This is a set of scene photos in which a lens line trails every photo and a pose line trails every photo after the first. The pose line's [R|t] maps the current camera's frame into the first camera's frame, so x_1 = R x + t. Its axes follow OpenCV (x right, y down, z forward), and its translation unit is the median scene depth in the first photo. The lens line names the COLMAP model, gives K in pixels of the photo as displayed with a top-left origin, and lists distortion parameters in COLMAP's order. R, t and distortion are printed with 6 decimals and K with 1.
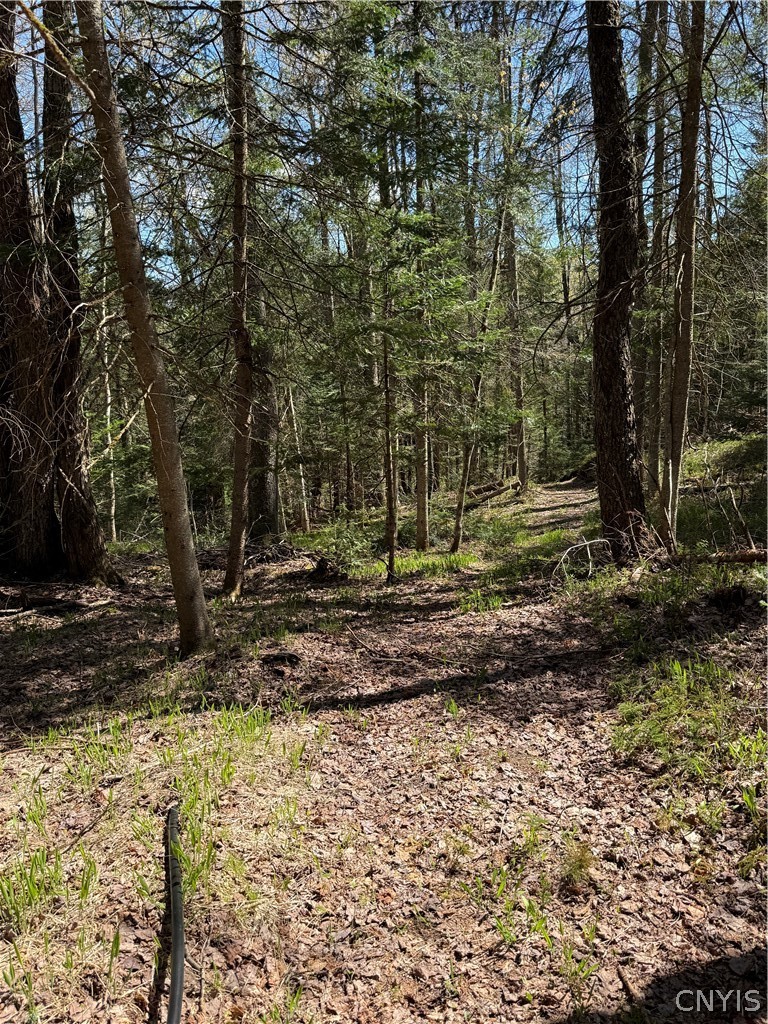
lens RADIAL K [[763.9, 0, 384.0], [0, 763.9, 512.0], [0, 0, 1]] dist [-0.000476, -0.000047]
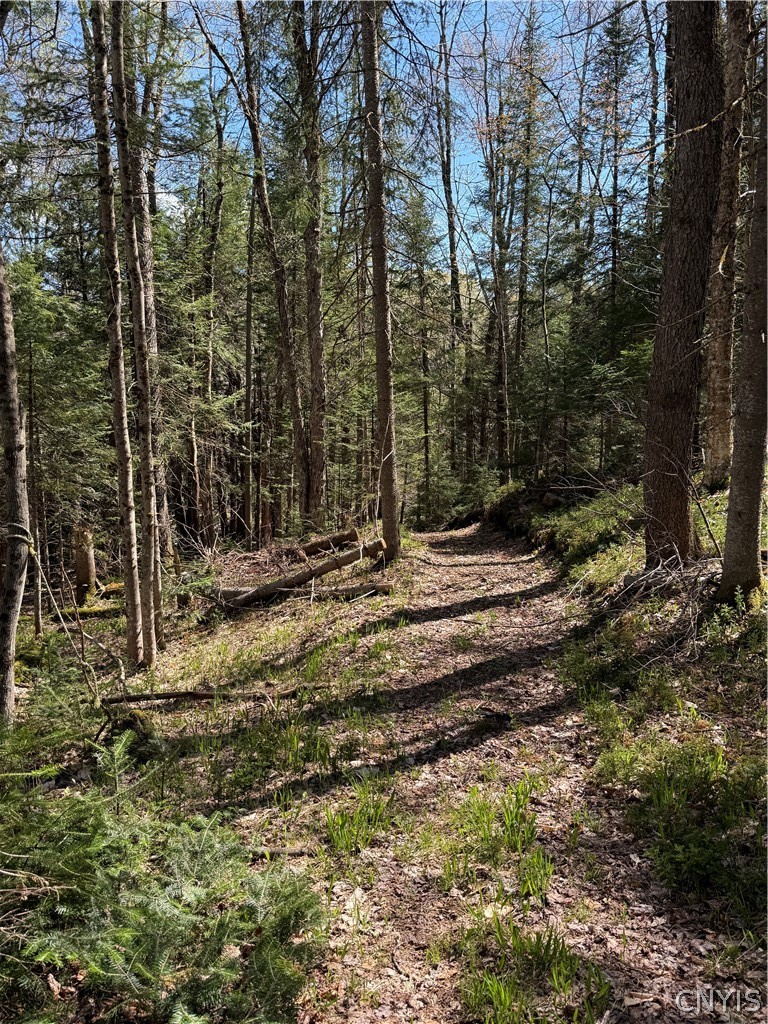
lens RADIAL K [[763.9, 0, 384.0], [0, 763.9, 512.0], [0, 0, 1]] dist [-0.000476, -0.000047]
pose [[0.987210, 0.015741, 0.158647, 0.106157], [-0.008979, 0.999024, -0.043249, -0.037273], [-0.159173, 0.041272, 0.986388, 0.549761]]
